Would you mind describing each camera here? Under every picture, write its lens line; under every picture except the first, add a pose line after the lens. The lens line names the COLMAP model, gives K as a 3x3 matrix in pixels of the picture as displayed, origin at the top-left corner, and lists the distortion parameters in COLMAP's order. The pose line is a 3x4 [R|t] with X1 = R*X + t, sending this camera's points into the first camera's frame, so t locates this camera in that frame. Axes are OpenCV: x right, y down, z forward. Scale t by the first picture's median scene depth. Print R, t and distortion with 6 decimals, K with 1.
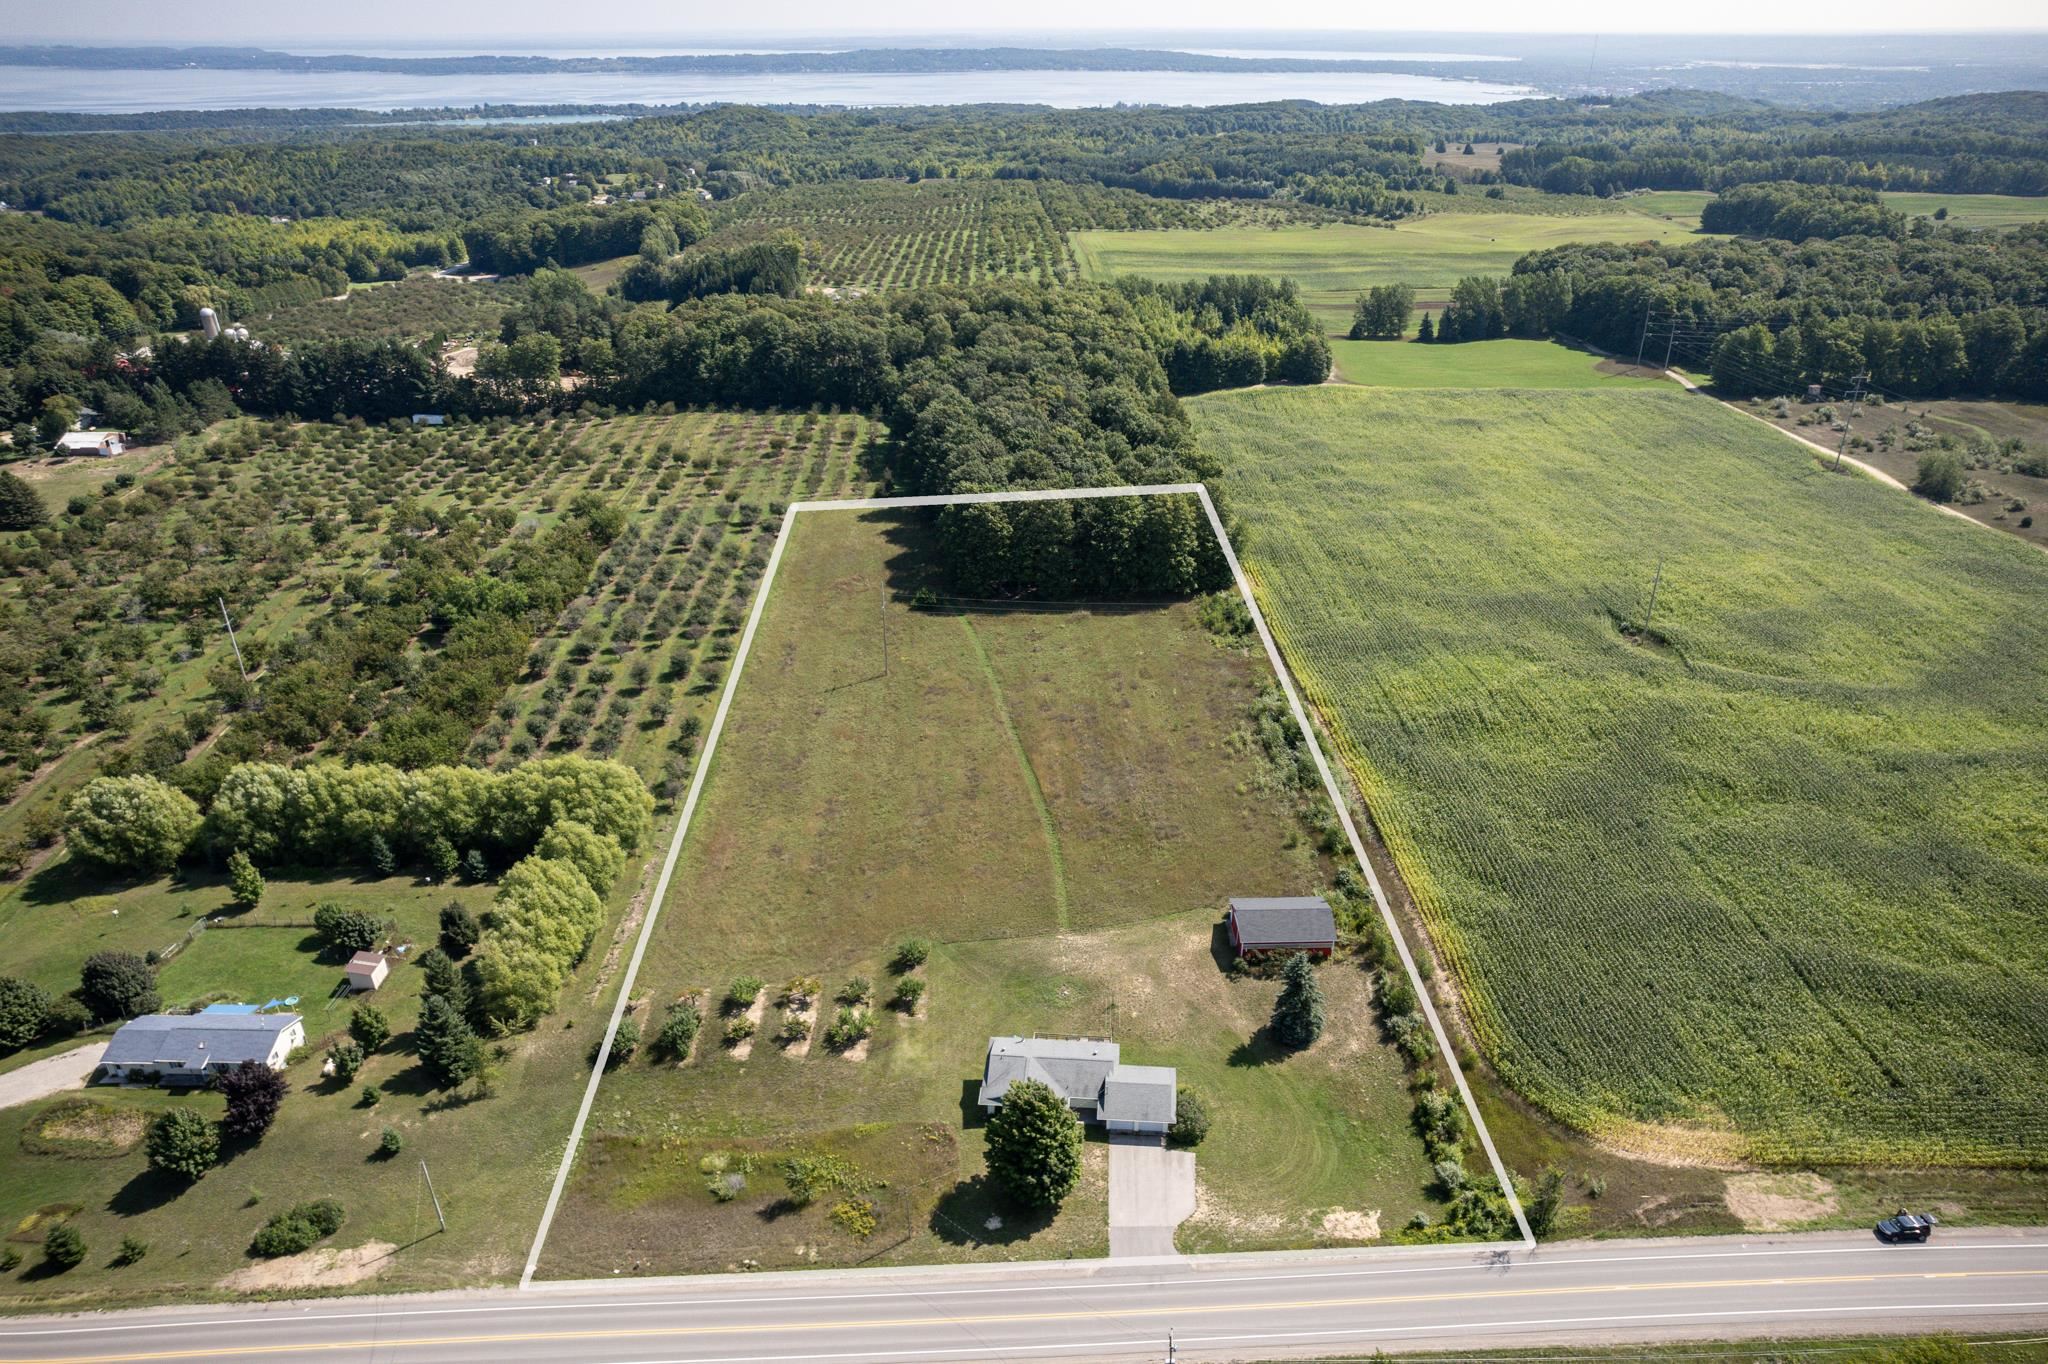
lens RADIAL K [[1313.2, 0, 1071.9], [0, 1313.2, 682.9], [0, 0, 1]] dist [-0.041922, 0.003395]
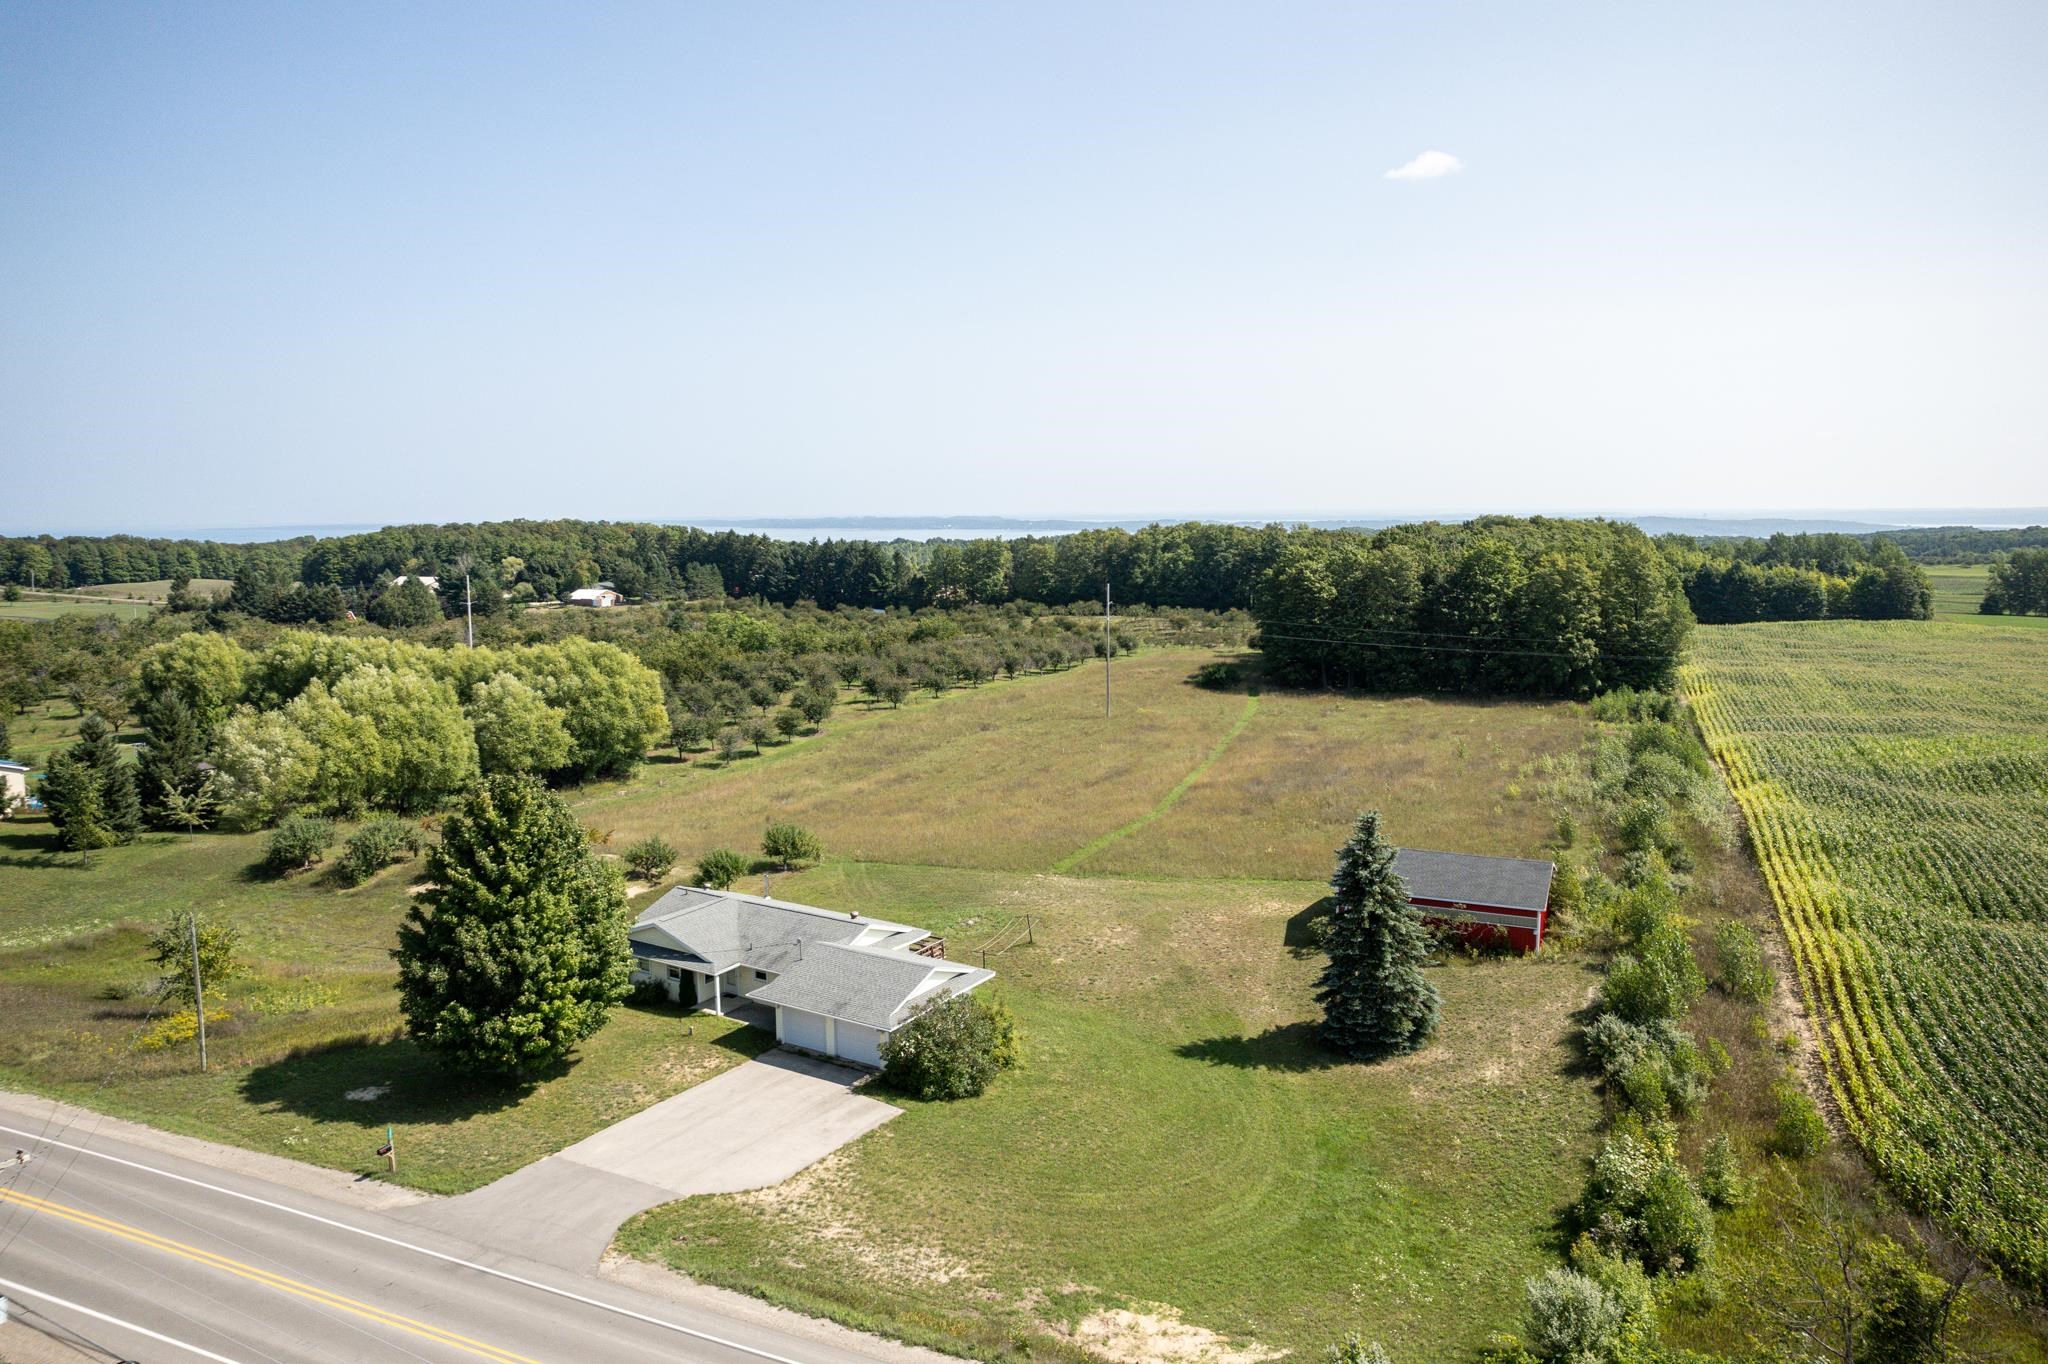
lens RADIAL K [[1313.2, 0, 1071.9], [0, 1313.2, 682.9], [0, 0, 1]] dist [-0.041922, 0.003395]
pose [[0.895546, 0.043698, -0.442818, 0.258574], [-0.184475, 0.942075, -0.280112, 0.285917], [0.404927, 0.332543, 0.851733, 0.541150]]
